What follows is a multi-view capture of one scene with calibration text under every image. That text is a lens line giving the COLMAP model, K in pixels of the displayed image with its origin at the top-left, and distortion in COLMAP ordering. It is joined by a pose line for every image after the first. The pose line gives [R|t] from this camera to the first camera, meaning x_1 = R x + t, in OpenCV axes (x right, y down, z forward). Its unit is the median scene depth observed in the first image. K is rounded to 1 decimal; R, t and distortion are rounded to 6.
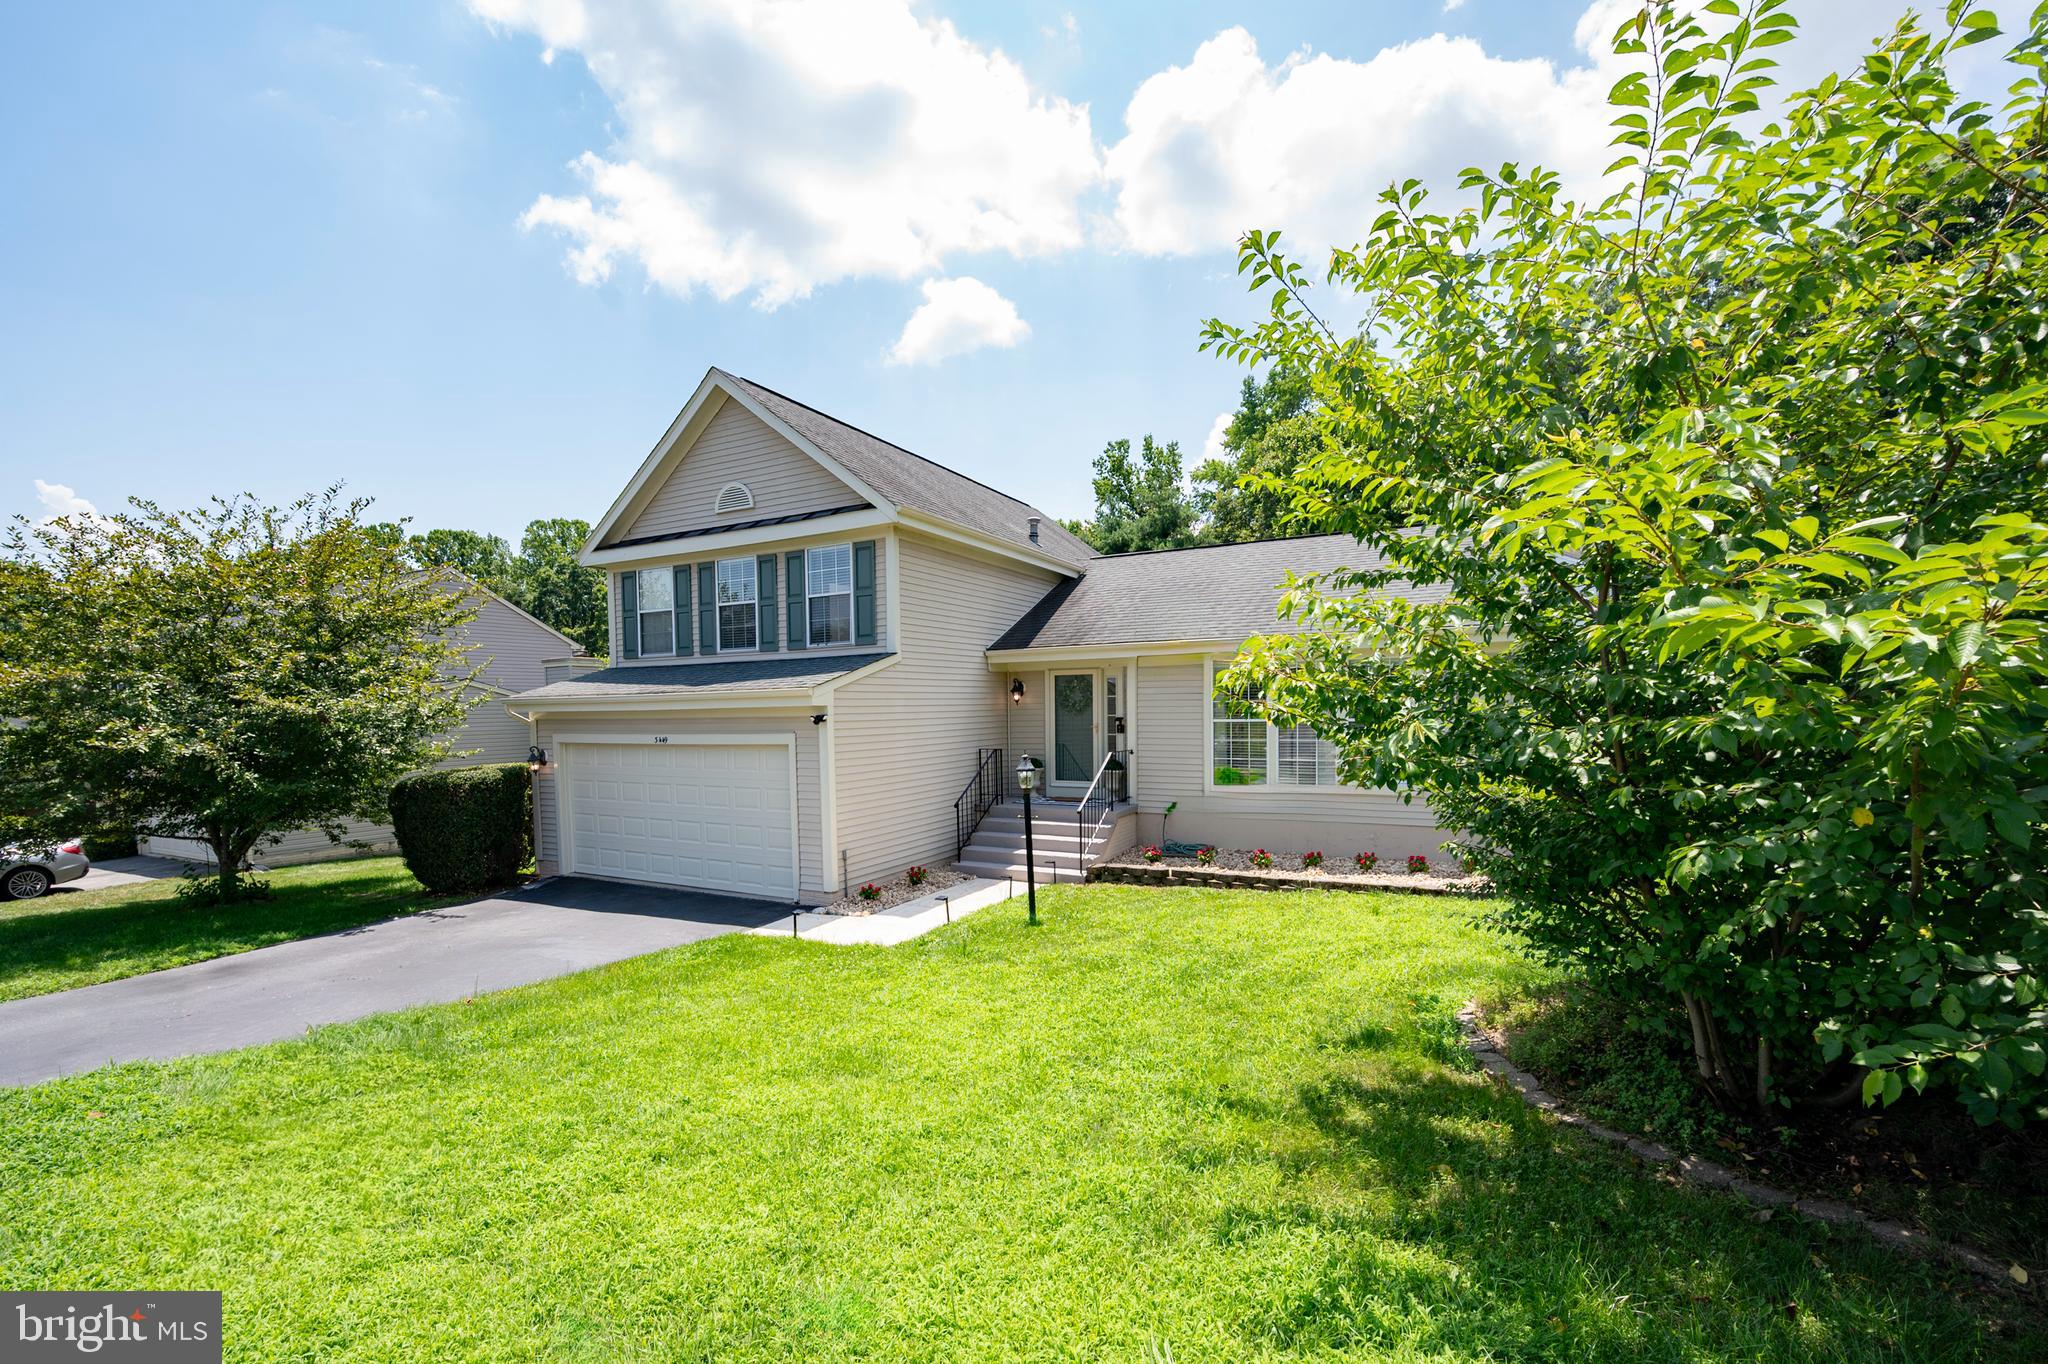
lens RADIAL K [[900.9, 0, 1024.2], [0, 900.9, 757.6], [0, 0, 1]] dist [0.001753, 0.000068]
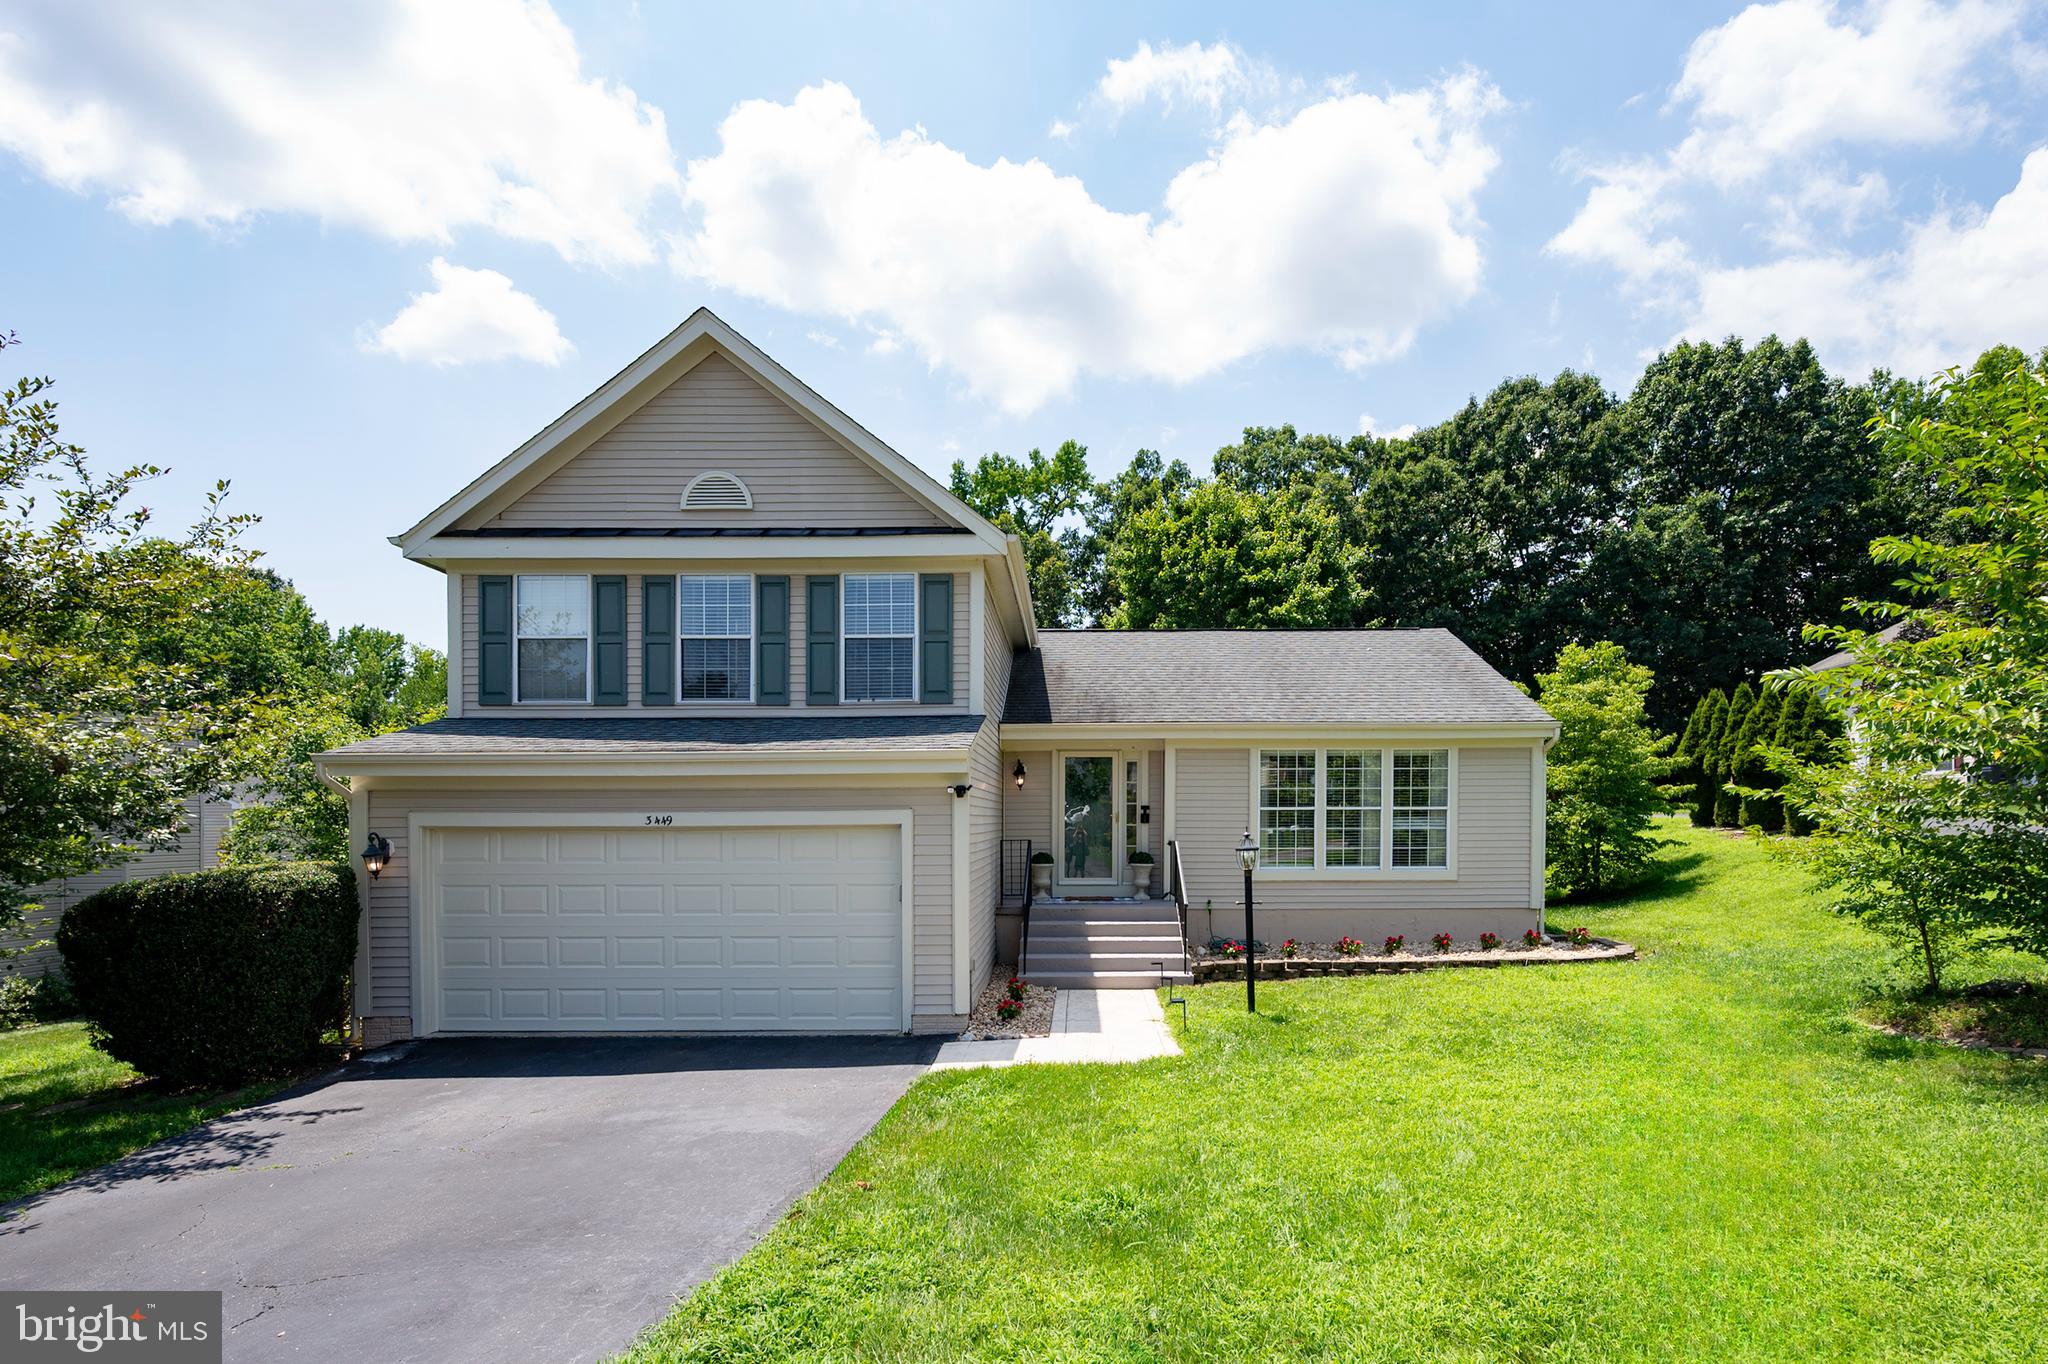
lens RADIAL K [[1004.5, 0, 1132.4], [0, 1004.5, 844.2], [0, 0, 1]] dist [-0.004043, -0.000067]
pose [[0.869793, -0.000979, 0.493415, -0.433827], [0.019005, 0.999322, -0.031520, 0.027613], [-0.493050, 0.036793, 0.869223, 0.142712]]
